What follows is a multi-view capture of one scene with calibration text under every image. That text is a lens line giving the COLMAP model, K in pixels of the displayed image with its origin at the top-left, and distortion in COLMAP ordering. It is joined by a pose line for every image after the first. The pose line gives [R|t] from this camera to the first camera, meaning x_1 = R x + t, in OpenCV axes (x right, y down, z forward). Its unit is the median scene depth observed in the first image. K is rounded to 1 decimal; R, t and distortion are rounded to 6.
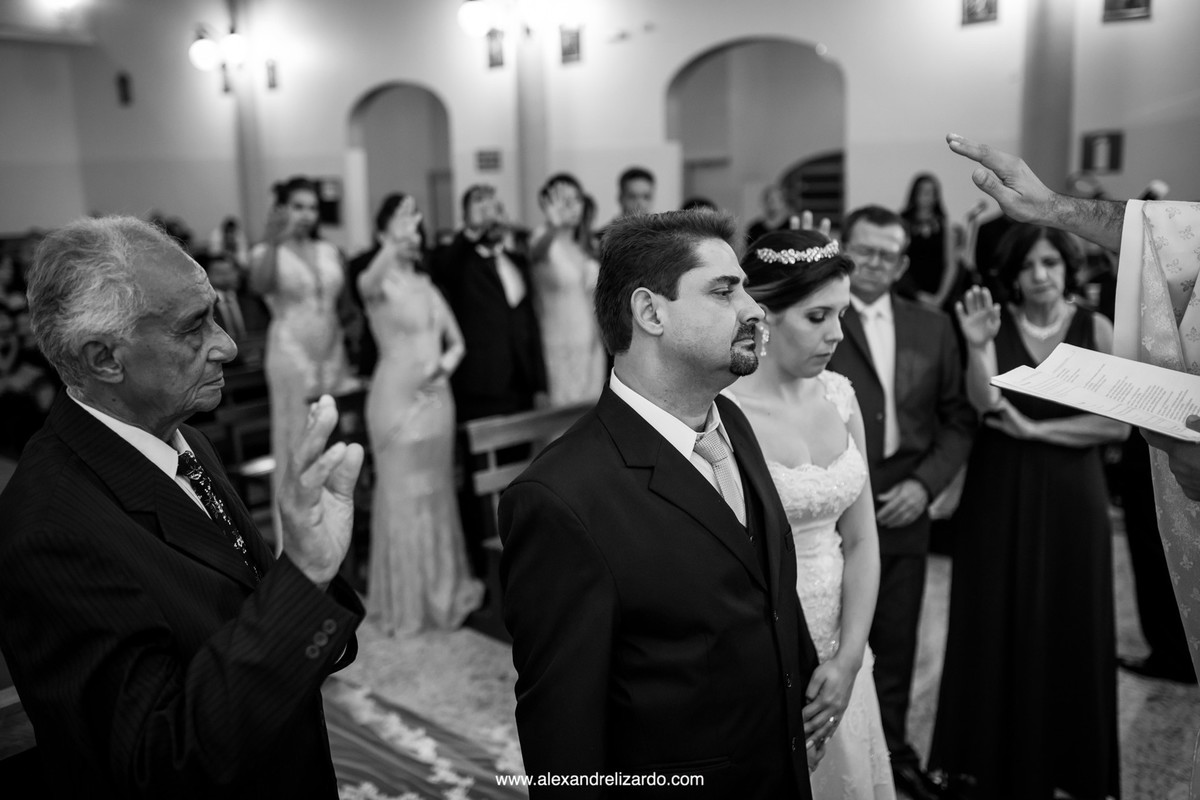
lens RADIAL K [[1146.6, 0, 599.7], [0, 1146.6, 398.1], [0, 0, 1]] dist [-0.067180, 0.098911]
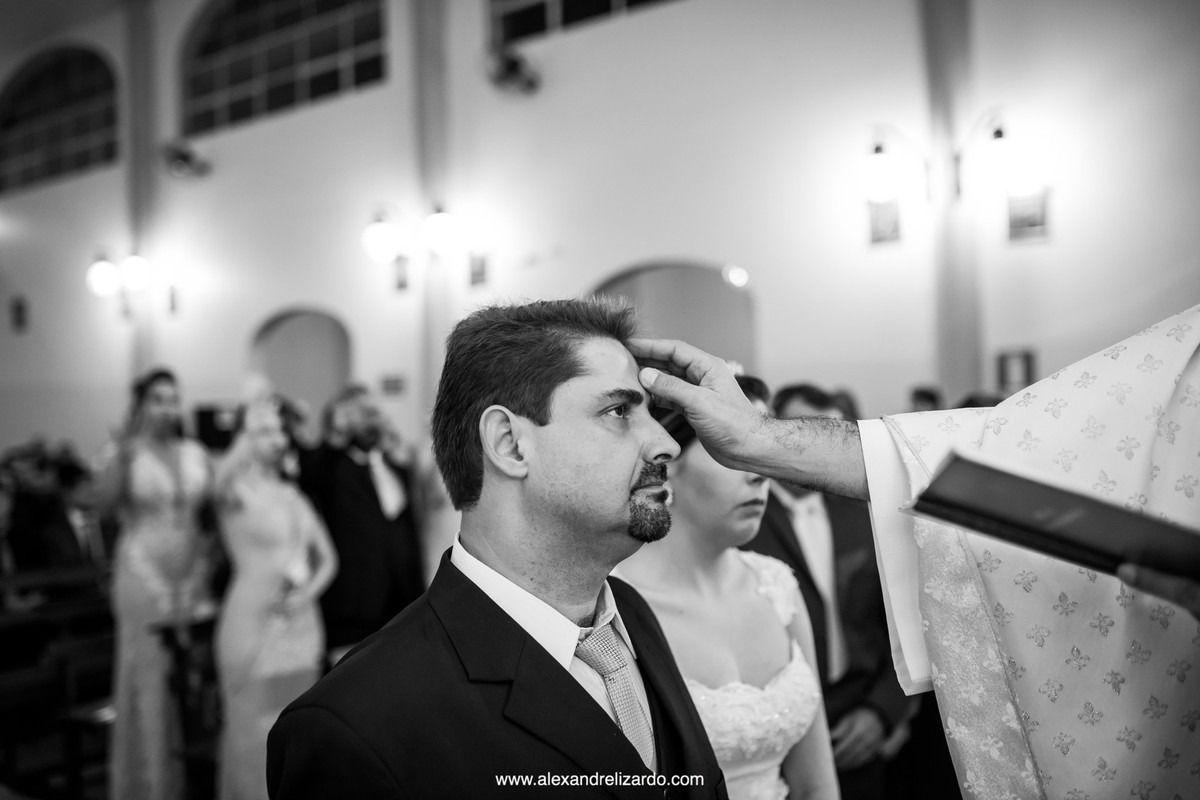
lens RADIAL K [[1146.6, 0, 599.7], [0, 1146.6, 398.1], [0, 0, 1]] dist [-0.067180, 0.098911]
pose [[0.996739, 0.012218, 0.079762, 0.030477], [0.004332, 0.978942, -0.204090, 0.025661], [-0.080576, 0.203770, 0.975697, 0.239008]]
